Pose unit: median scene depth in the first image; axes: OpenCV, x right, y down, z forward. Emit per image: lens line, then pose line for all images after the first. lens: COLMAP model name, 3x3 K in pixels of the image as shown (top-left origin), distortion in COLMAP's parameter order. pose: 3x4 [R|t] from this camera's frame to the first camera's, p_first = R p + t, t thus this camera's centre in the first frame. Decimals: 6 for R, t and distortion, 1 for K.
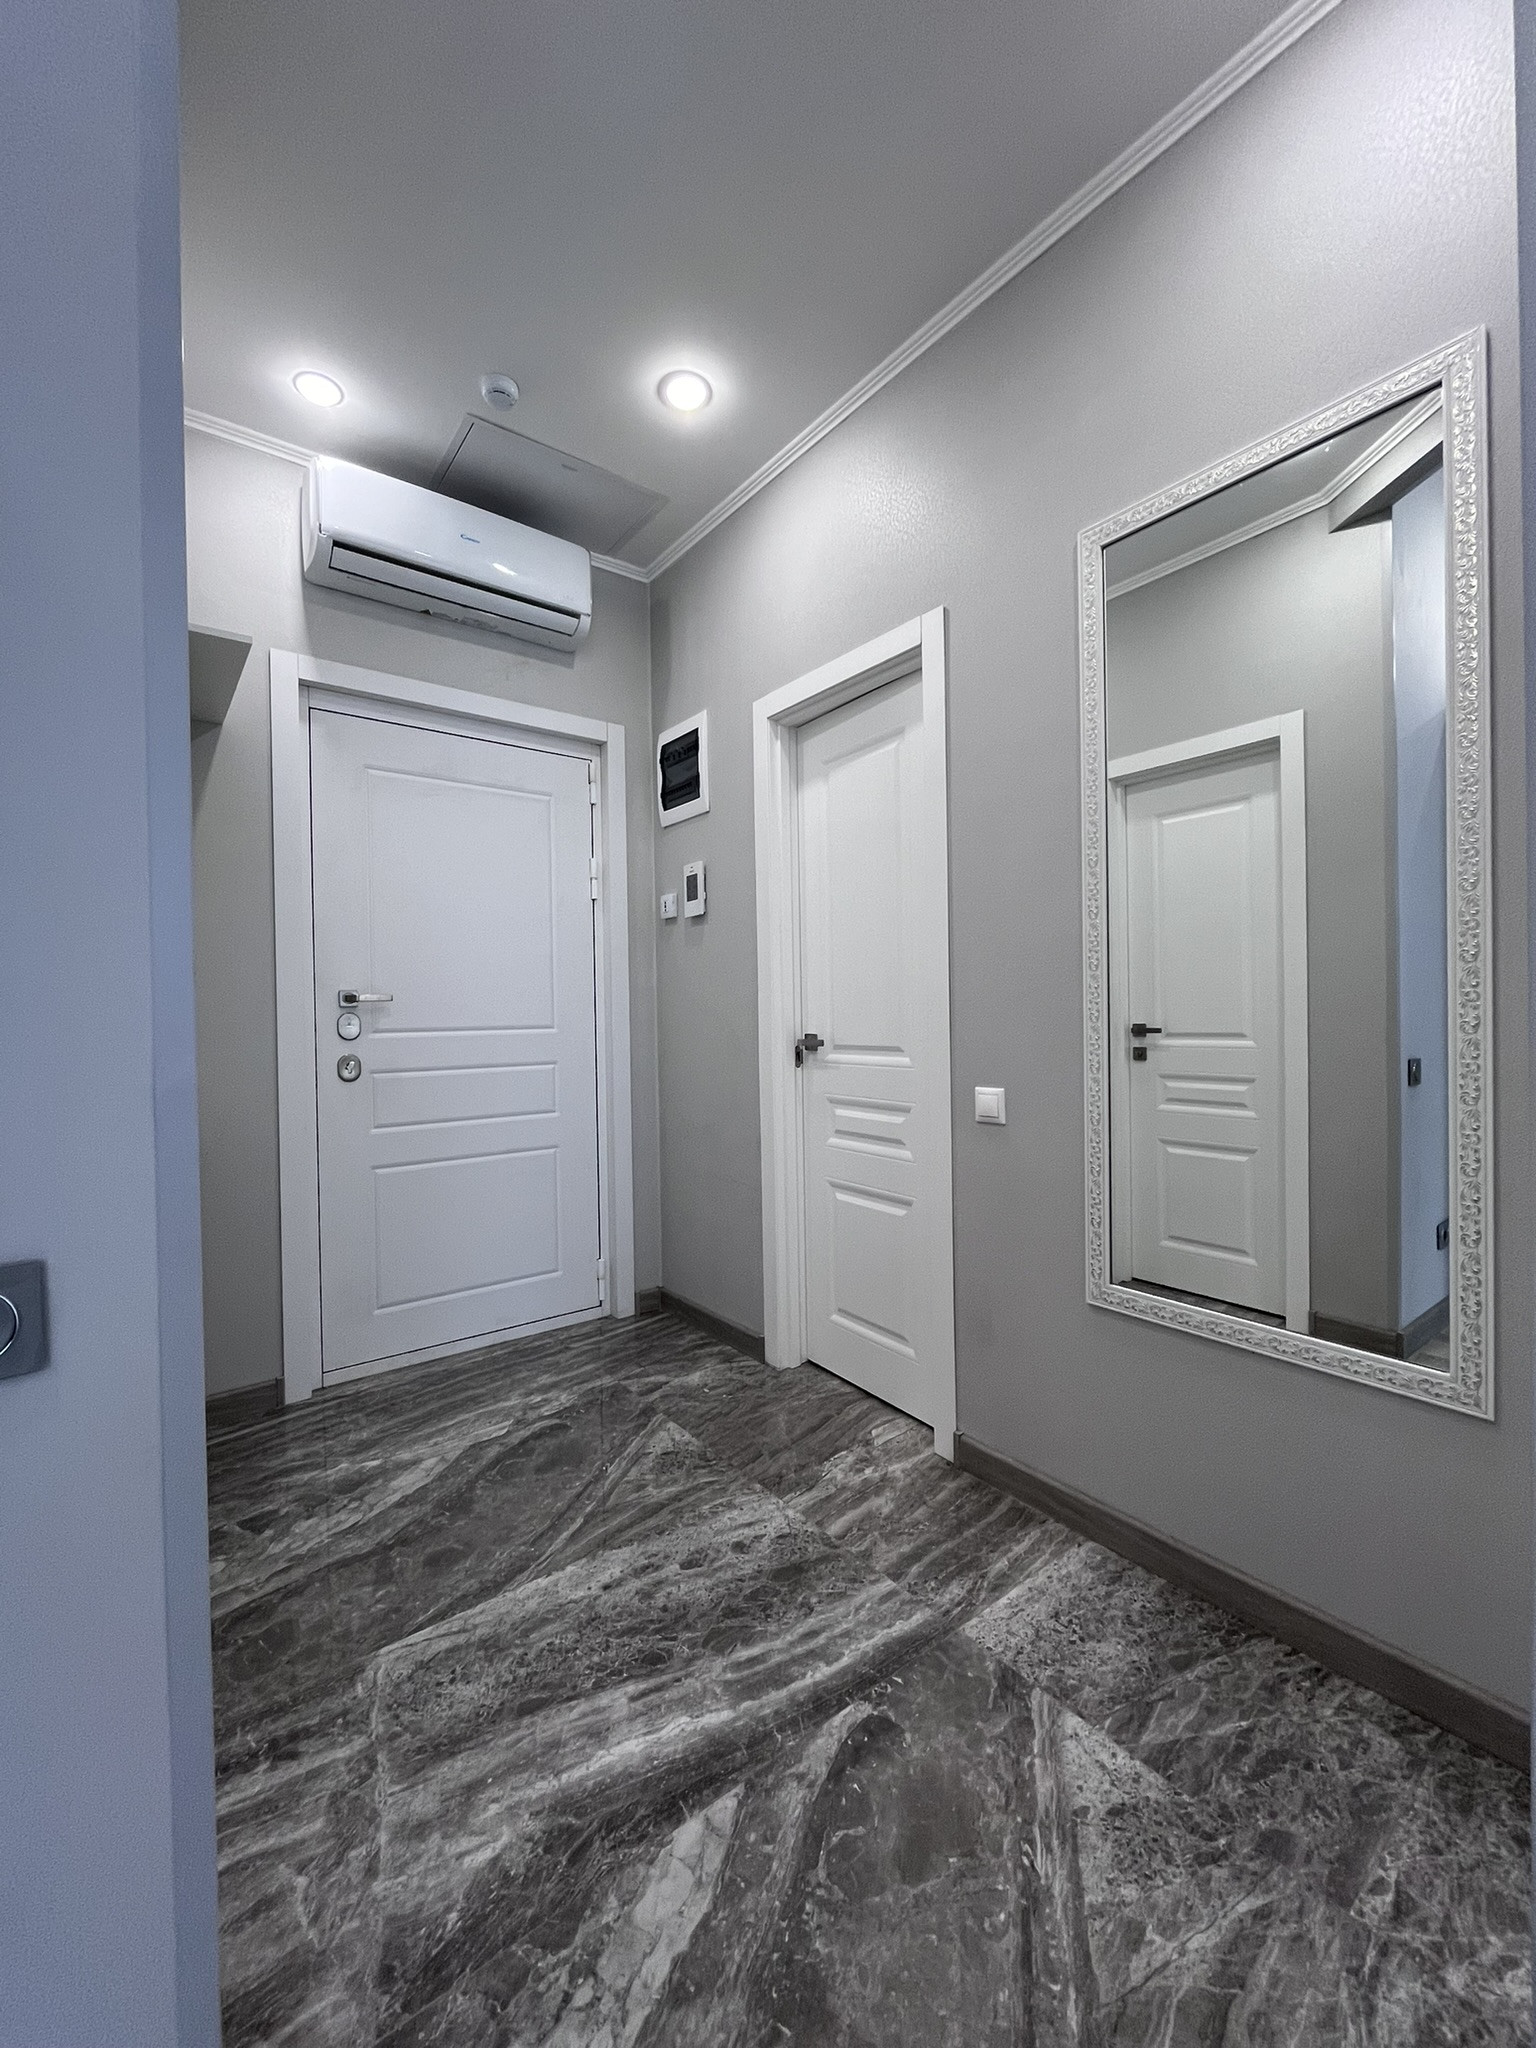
lens RADIAL K [[827.0, 0, 763.4], [0, 827.0, 1014.8], [0, 0, 1]] dist [-0.002770, 0.000156]
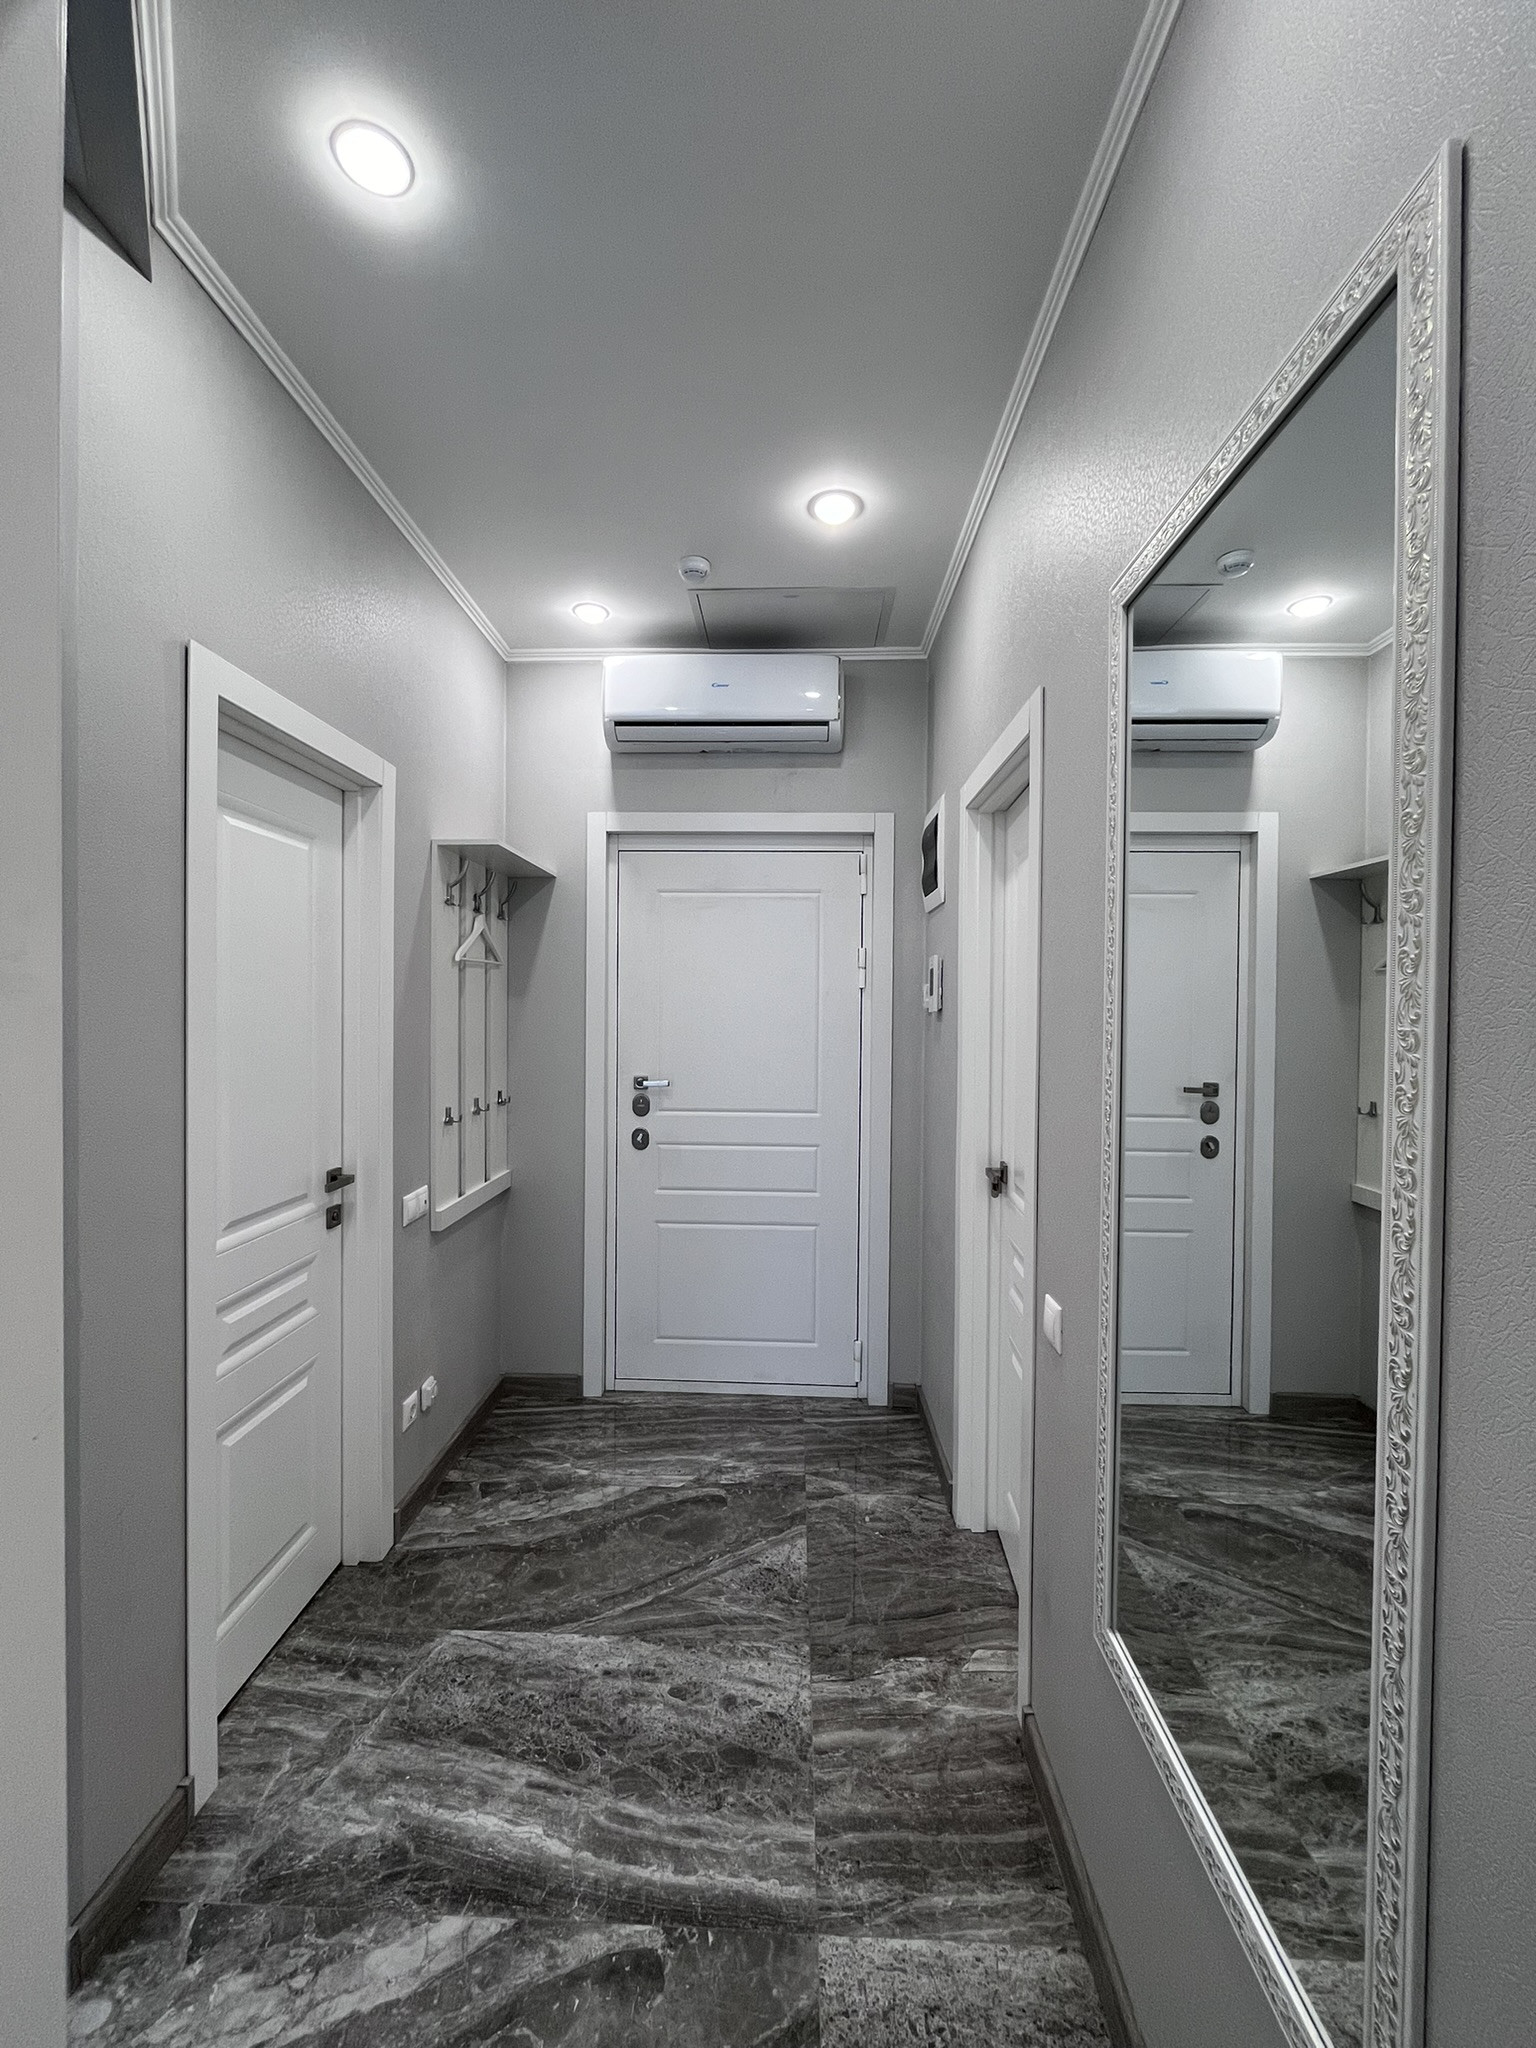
lens RADIAL K [[827.0, 0, 763.4], [0, 827.0, 1014.8], [0, 0, 1]] dist [-0.002770, 0.000156]
pose [[0.770420, 0.026865, -0.636971, 0.660605], [-0.021838, 0.999637, 0.015748, -0.225932], [0.637163, 0.001778, 0.770727, 0.260537]]
